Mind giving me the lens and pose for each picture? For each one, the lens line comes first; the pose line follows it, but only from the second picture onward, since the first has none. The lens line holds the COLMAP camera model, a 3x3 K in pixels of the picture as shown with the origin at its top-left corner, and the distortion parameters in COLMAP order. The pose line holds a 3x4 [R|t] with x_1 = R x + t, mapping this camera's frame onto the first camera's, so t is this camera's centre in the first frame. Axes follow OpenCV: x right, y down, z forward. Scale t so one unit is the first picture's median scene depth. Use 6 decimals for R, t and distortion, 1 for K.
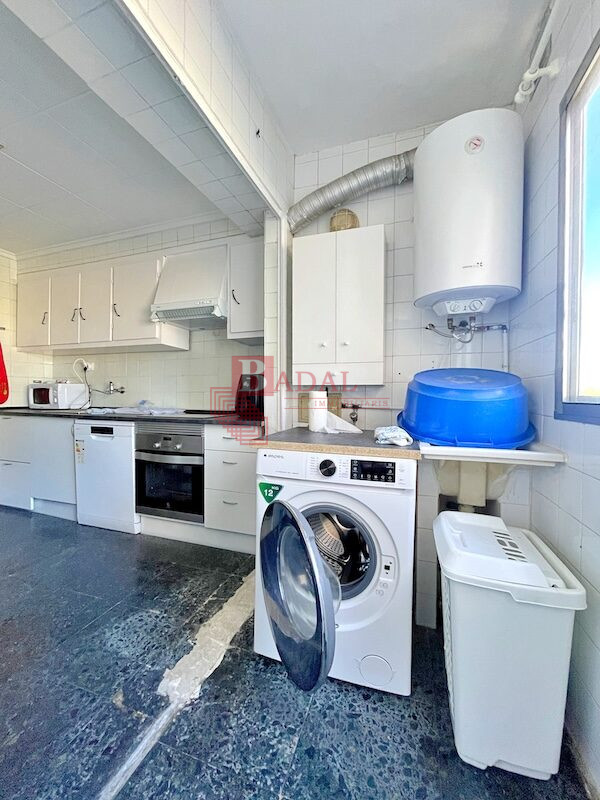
lens RADIAL K [[320.1, 0, 297.7], [0, 320.1, 398.2], [0, 0, 1]] dist [-0.004234, 0.000090]
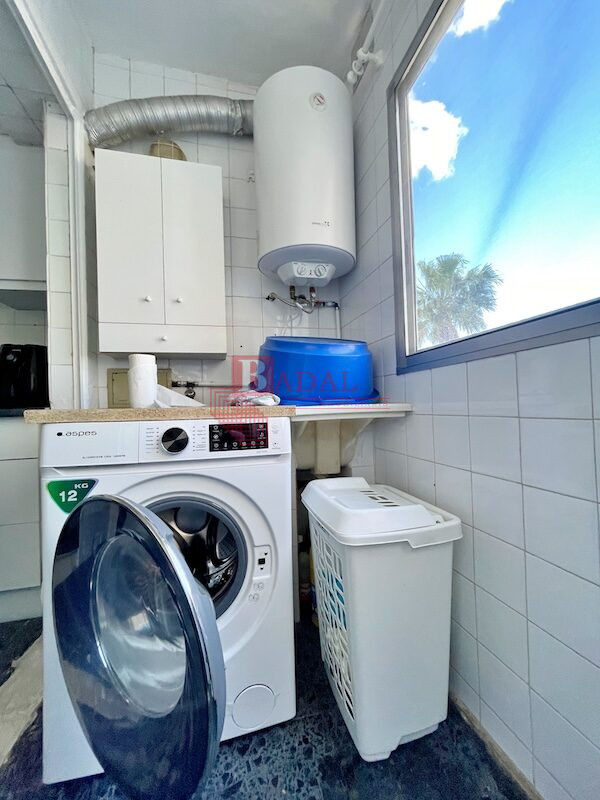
lens RADIAL K [[320.1, 0, 296.9], [0, 320.1, 401.4], [0, 0, 1]] dist [-0.004234, 0.000090]
pose [[0.840903, -0.022015, 0.540738, -0.050322], [0.040820, 0.998906, -0.022812, 0.149597], [-0.539645, 0.041256, 0.840881, 0.262135]]
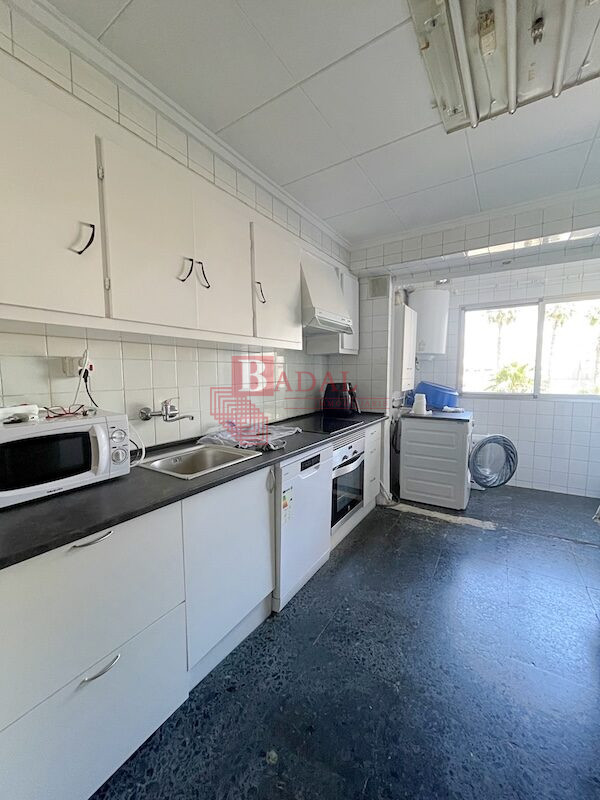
lens RADIAL K [[320.1, 0, 301.1], [0, 320.1, 402.0], [0, 0, 1]] dist [-0.004234, 0.000090]
pose [[0.234927, -0.096203, 0.967241, -2.678550], [0.016894, 0.995344, 0.094894, -0.235460], [-0.971866, -0.005953, 0.235458, 1.663481]]
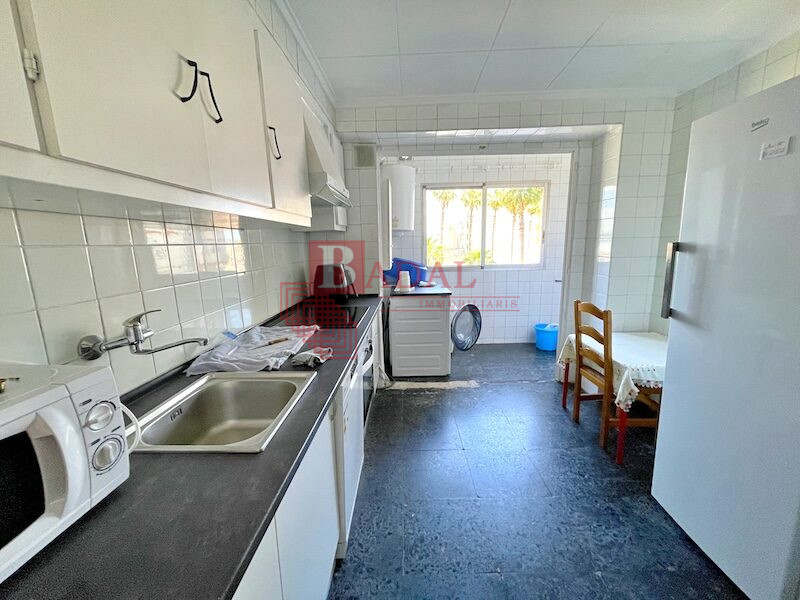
lens RADIAL K [[320.1, 0, 400.7], [0, 320.1, 300.0], [0, 0, 1]] dist [-0.004234, 0.000090]
pose [[-0.303421, -0.164741, 0.938507, -2.410400], [0.030922, 0.982720, 0.182499, -0.283329], [-0.952355, 0.084395, -0.293084, 2.144461]]
